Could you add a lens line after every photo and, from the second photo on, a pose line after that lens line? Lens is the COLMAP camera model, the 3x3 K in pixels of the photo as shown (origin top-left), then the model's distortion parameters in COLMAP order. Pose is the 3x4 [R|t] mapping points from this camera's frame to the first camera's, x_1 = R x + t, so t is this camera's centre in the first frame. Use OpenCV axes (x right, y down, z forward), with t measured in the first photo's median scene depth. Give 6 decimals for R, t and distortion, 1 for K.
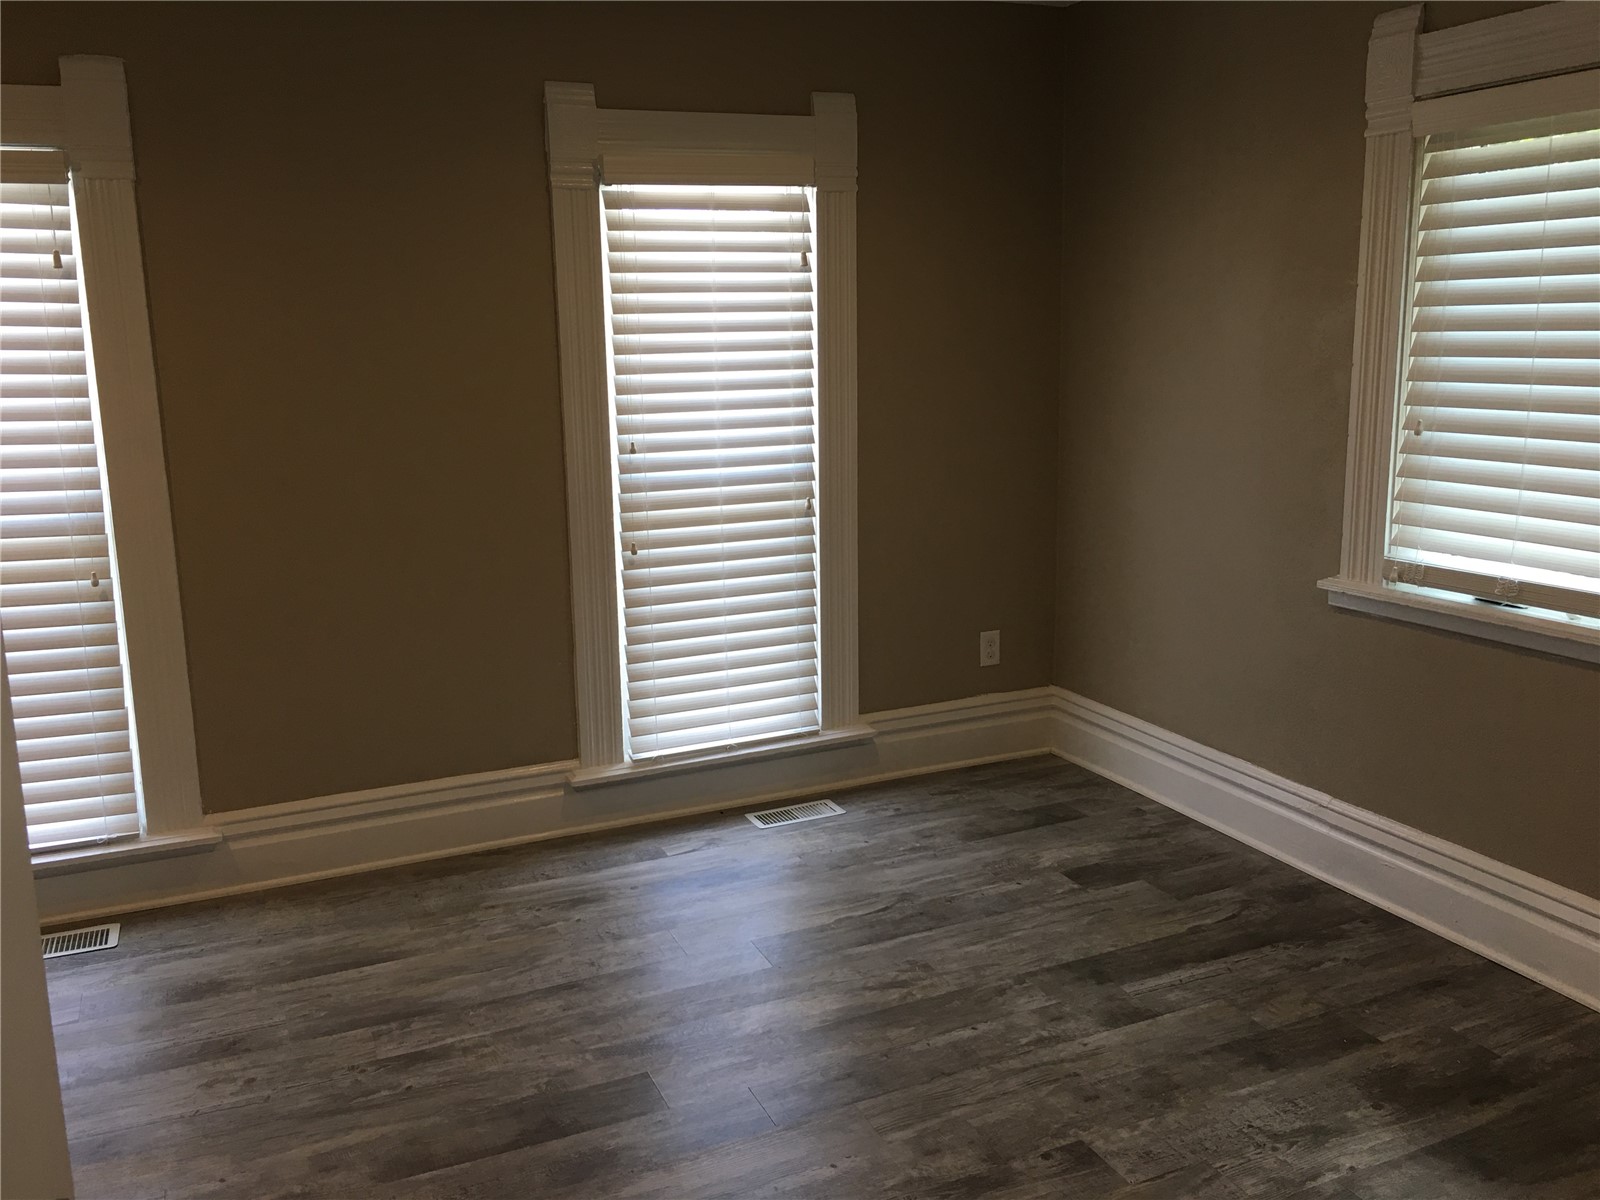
lens RADIAL K [[1370.5, 0, 800.9], [0, 1370.5, 602.1], [0, 0, 1]] dist [0.021204, -0.006344]
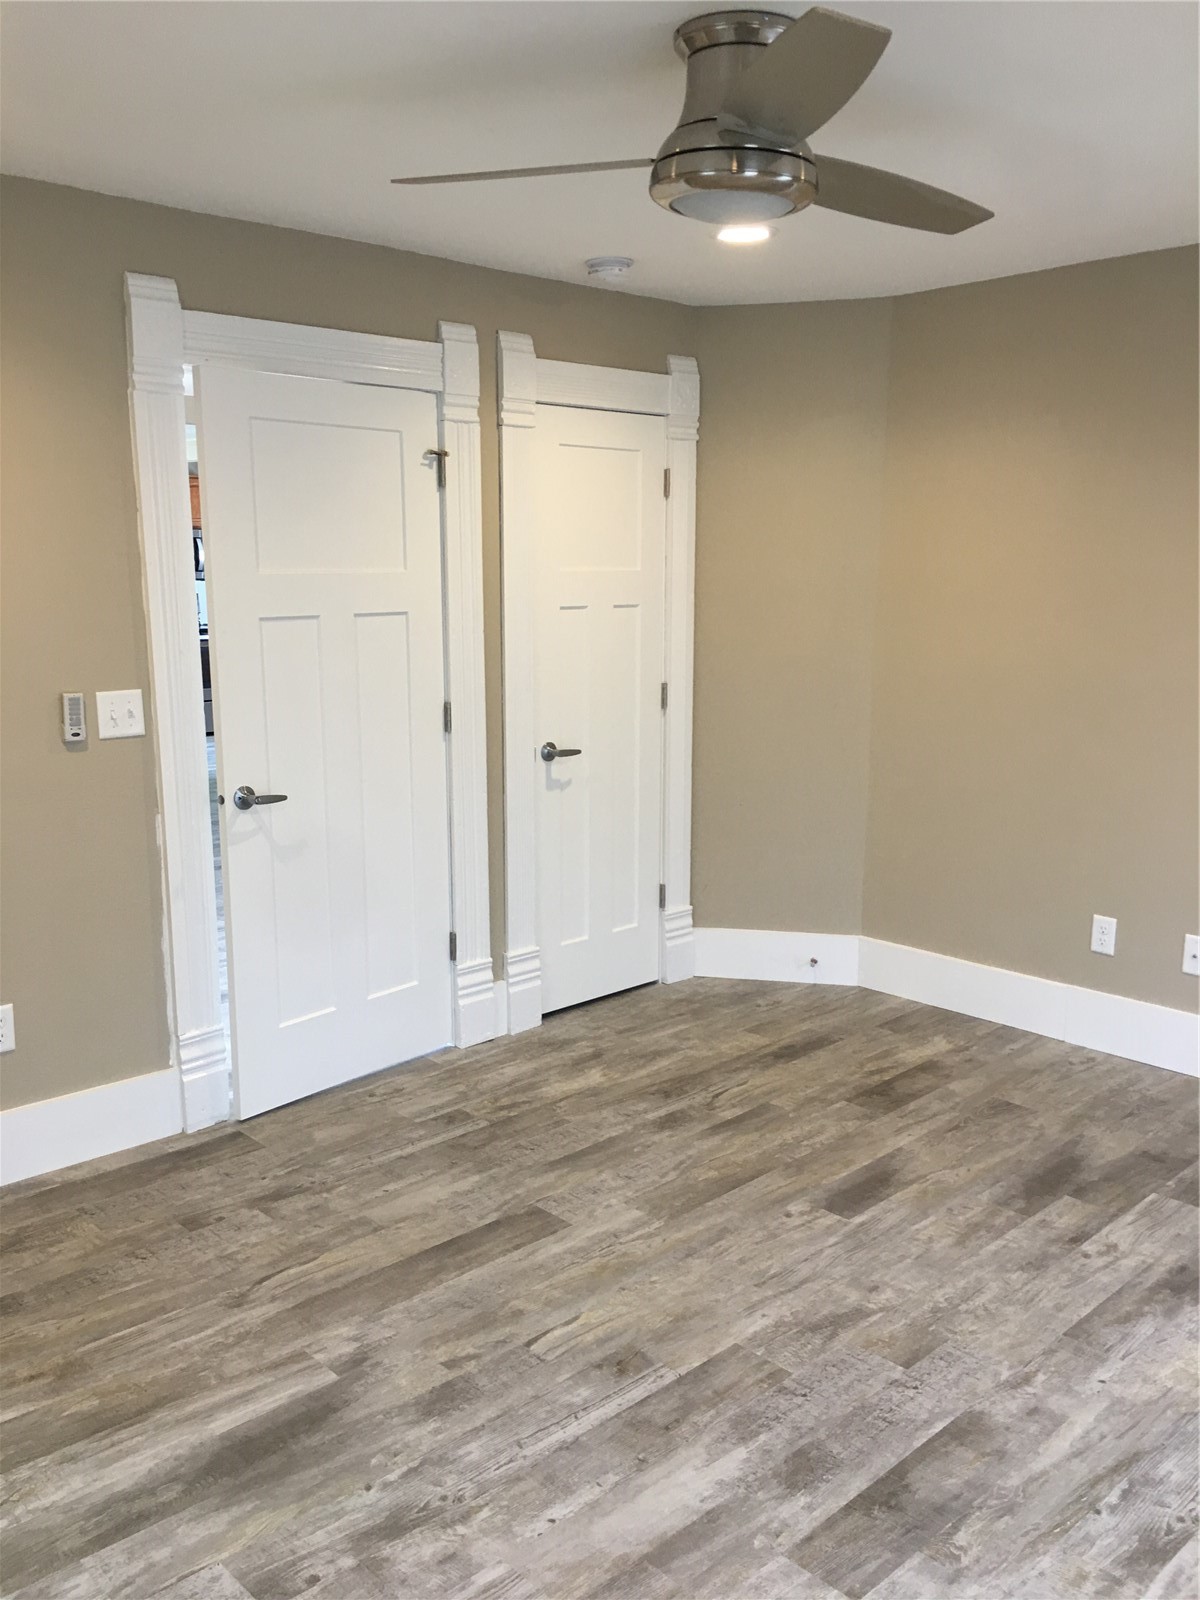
lens RADIAL K [[1370.5, 0, 601.8], [0, 1370.5, 809.4], [0, 0, 1]] dist [0.021204, -0.006344]
pose [[-0.940443, 0.080546, -0.330273, 0.252564], [-0.043575, 0.934950, 0.352092, -0.344389], [0.337148, 0.345514, -0.875757, 1.632899]]
